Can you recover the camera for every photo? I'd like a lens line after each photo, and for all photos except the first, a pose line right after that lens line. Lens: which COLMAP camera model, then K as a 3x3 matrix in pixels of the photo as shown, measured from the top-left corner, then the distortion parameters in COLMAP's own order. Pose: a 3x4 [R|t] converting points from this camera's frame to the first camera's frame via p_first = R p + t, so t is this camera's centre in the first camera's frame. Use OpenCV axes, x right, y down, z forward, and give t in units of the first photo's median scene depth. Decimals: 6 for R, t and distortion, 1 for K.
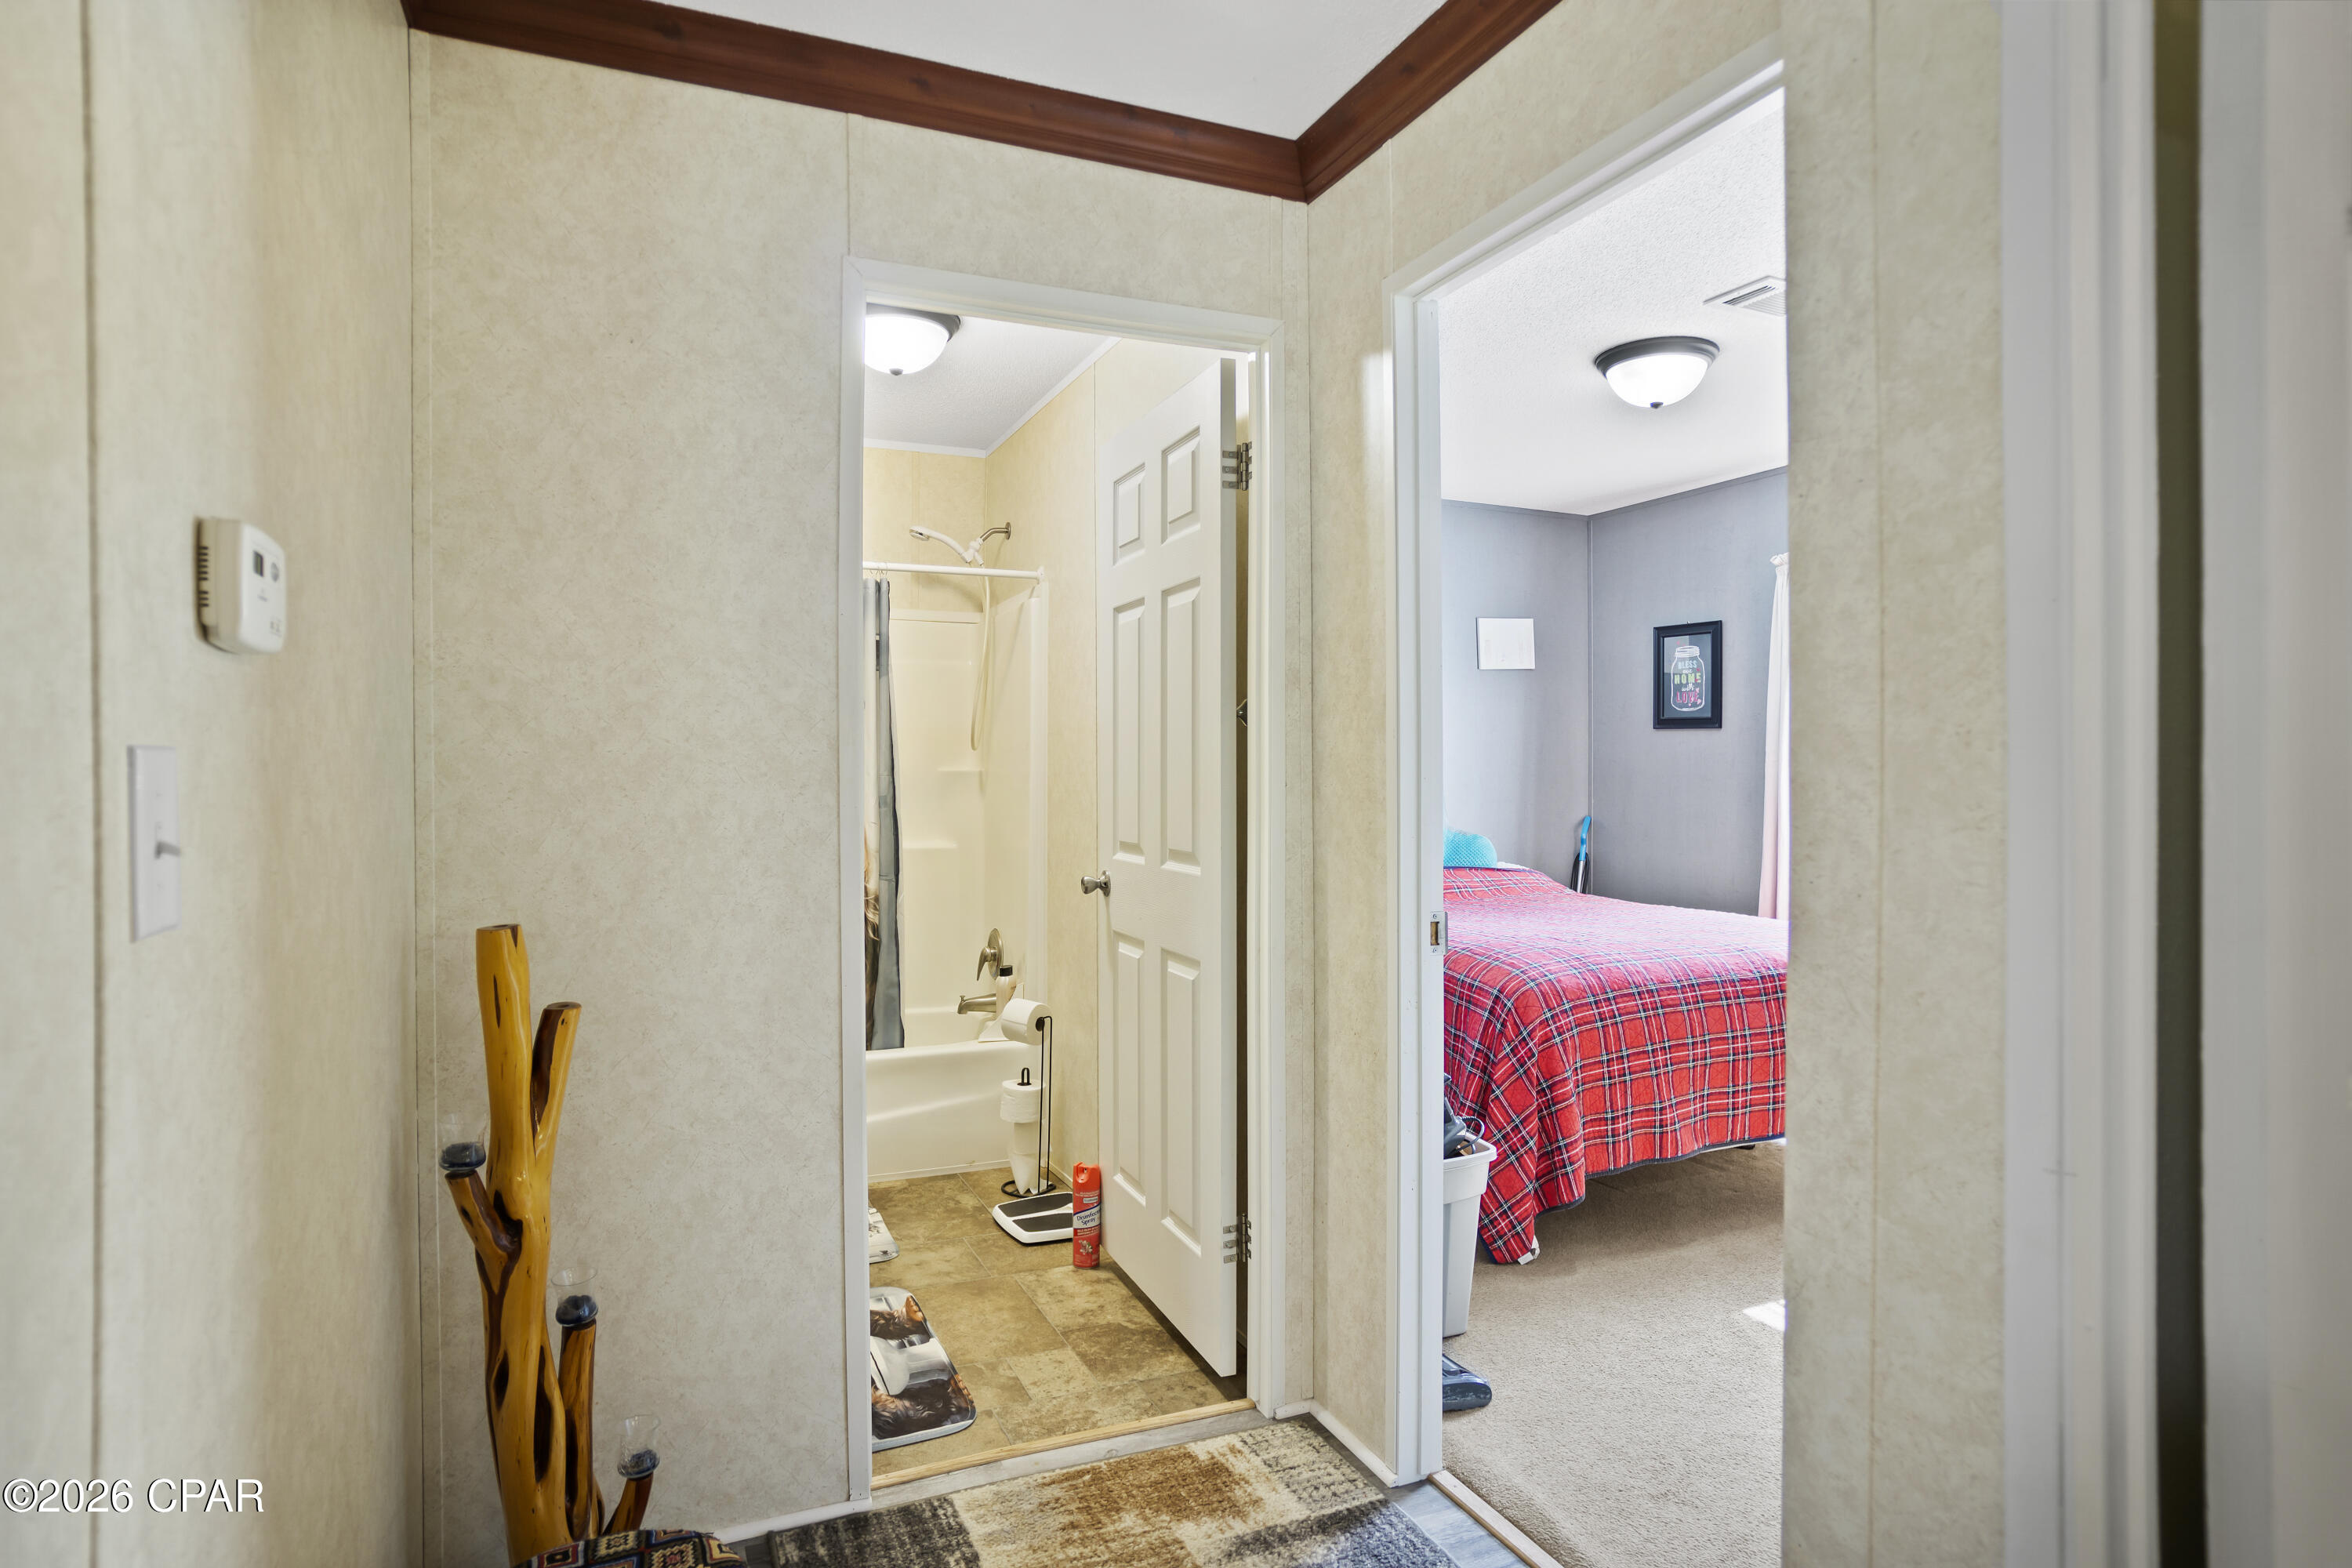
lens RADIAL K [[1272.0, 0, 1181.6], [0, 1272.0, 775.7], [0, 0, 1]] dist [-0.060440, 0.040457]
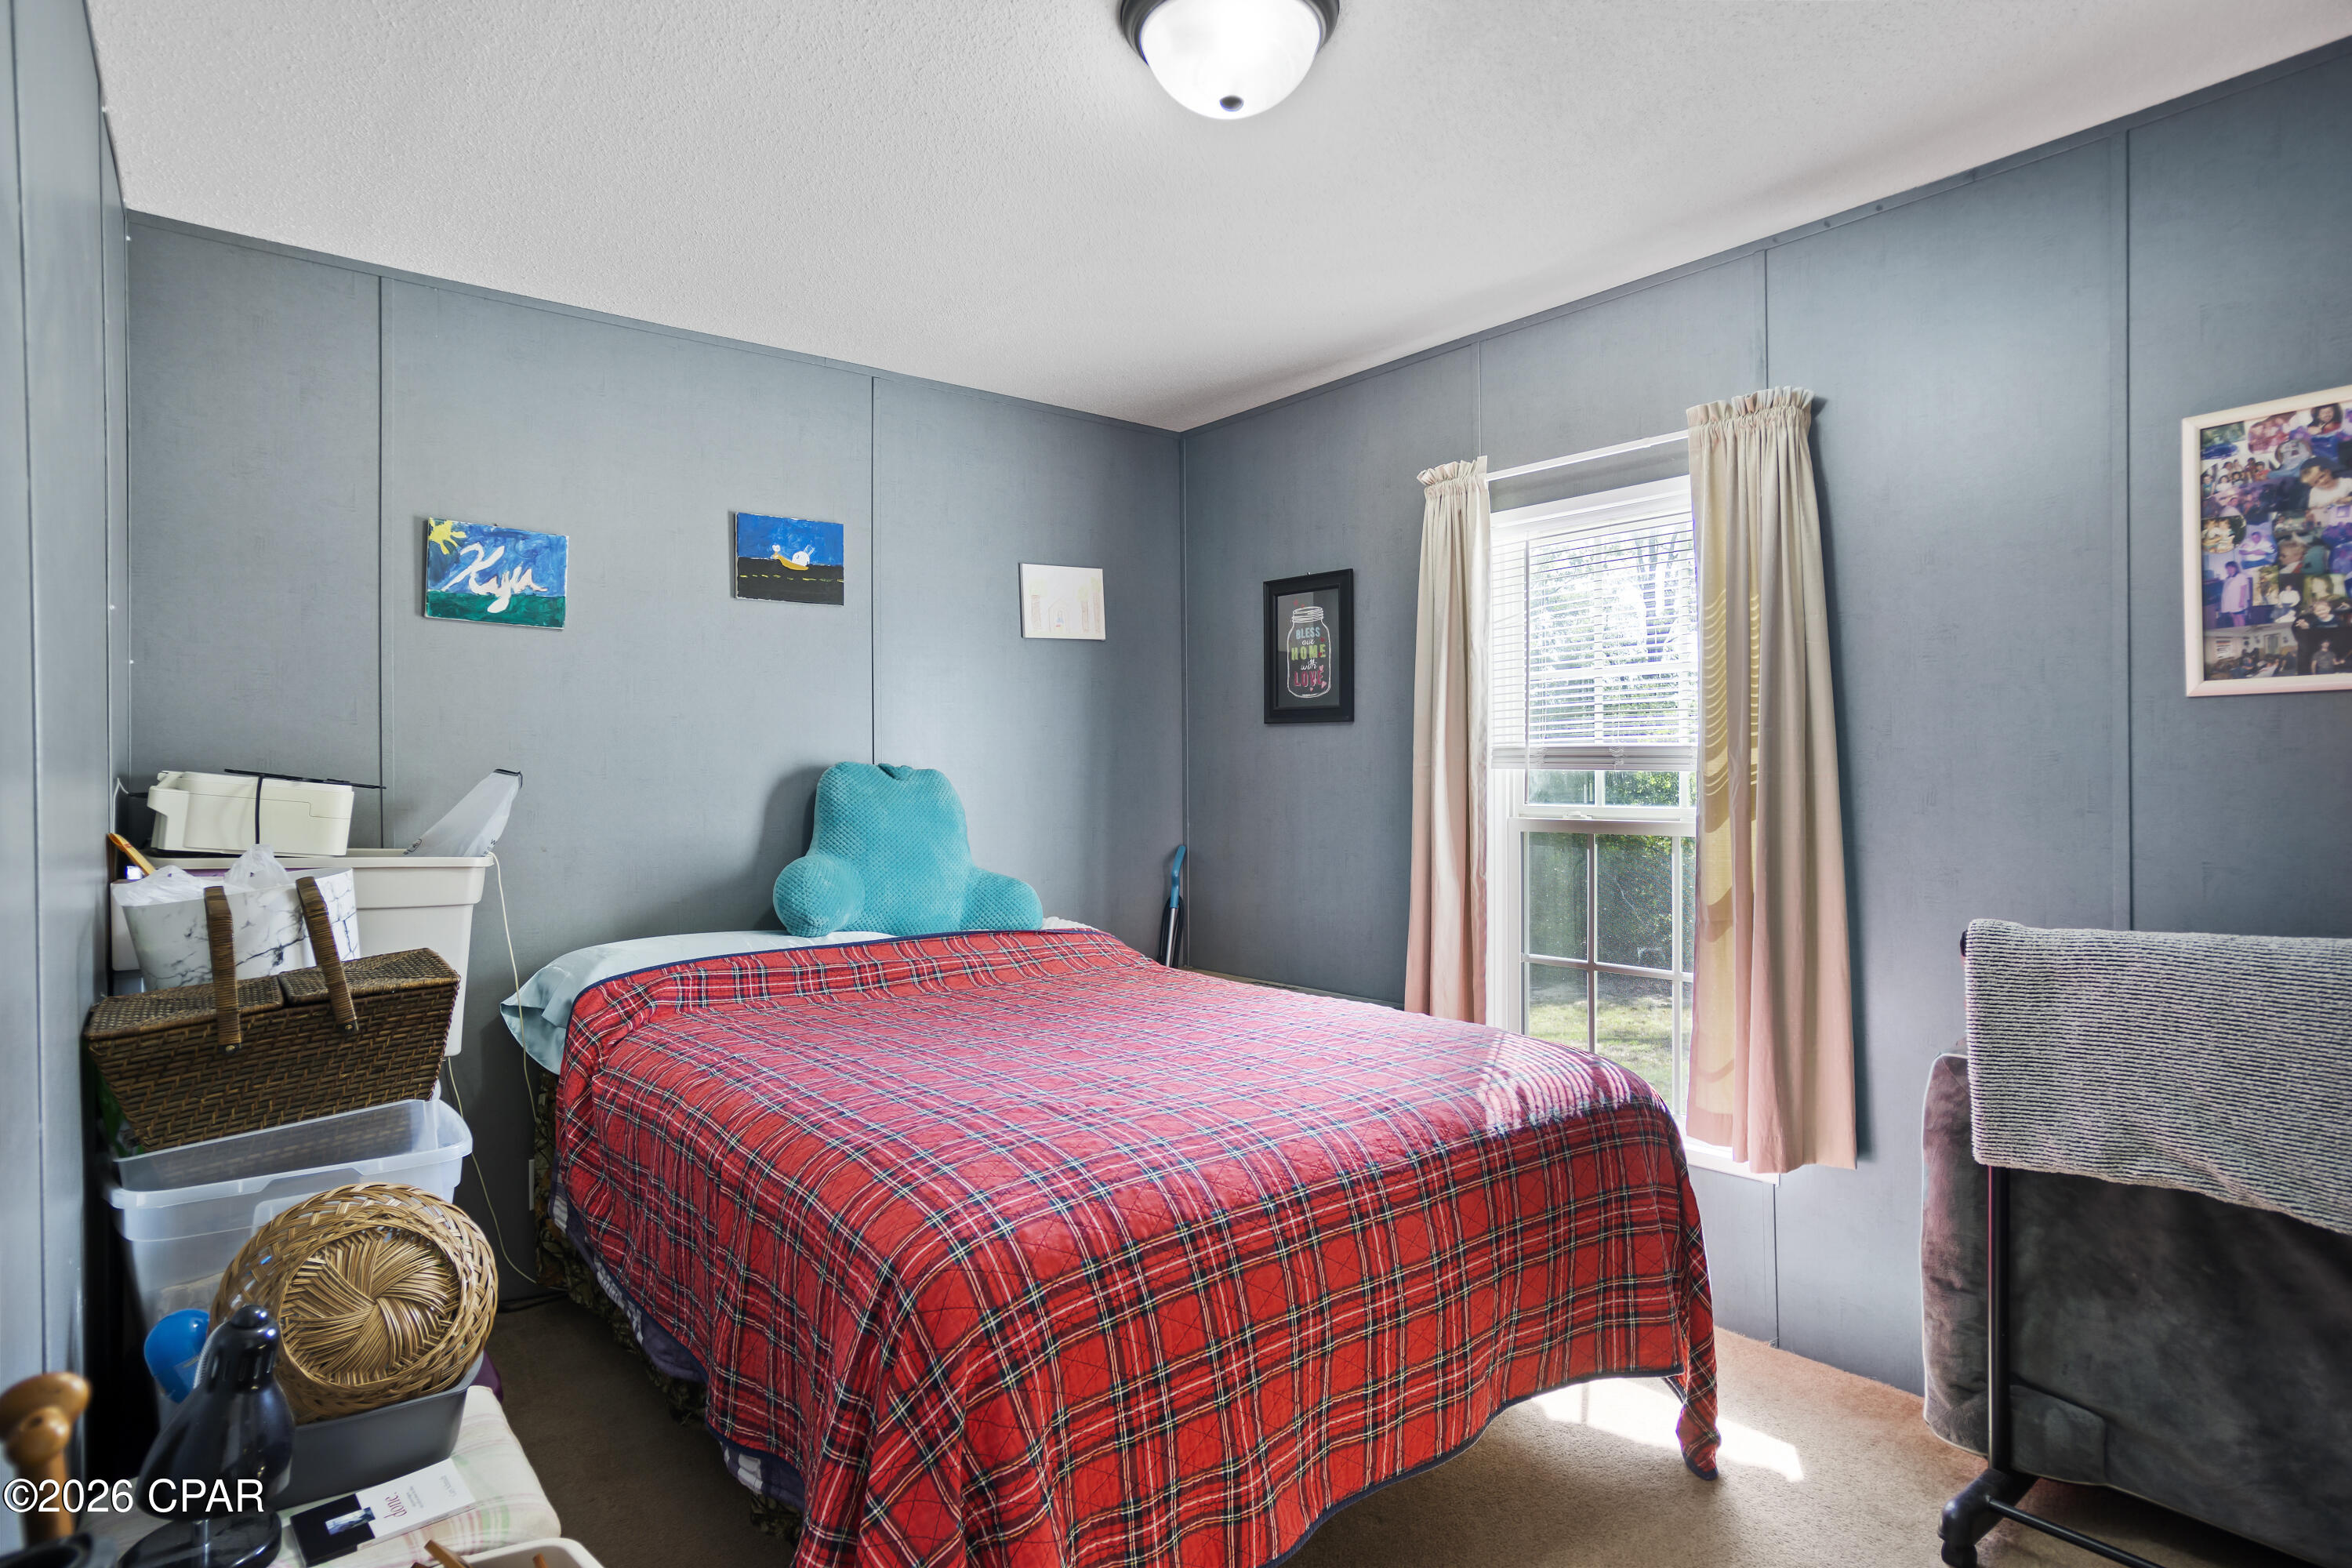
lens RADIAL K [[1272.0, 0, 1169.6], [0, 1272.0, 760.6], [0, 0, 1]] dist [-0.060440, 0.040457]
pose [[0.967716, -0.003164, 0.252023, 0.145526], [0.008355, 0.999774, -0.019528, -0.002595], [-0.251905, 0.021003, 0.967524, 0.329195]]
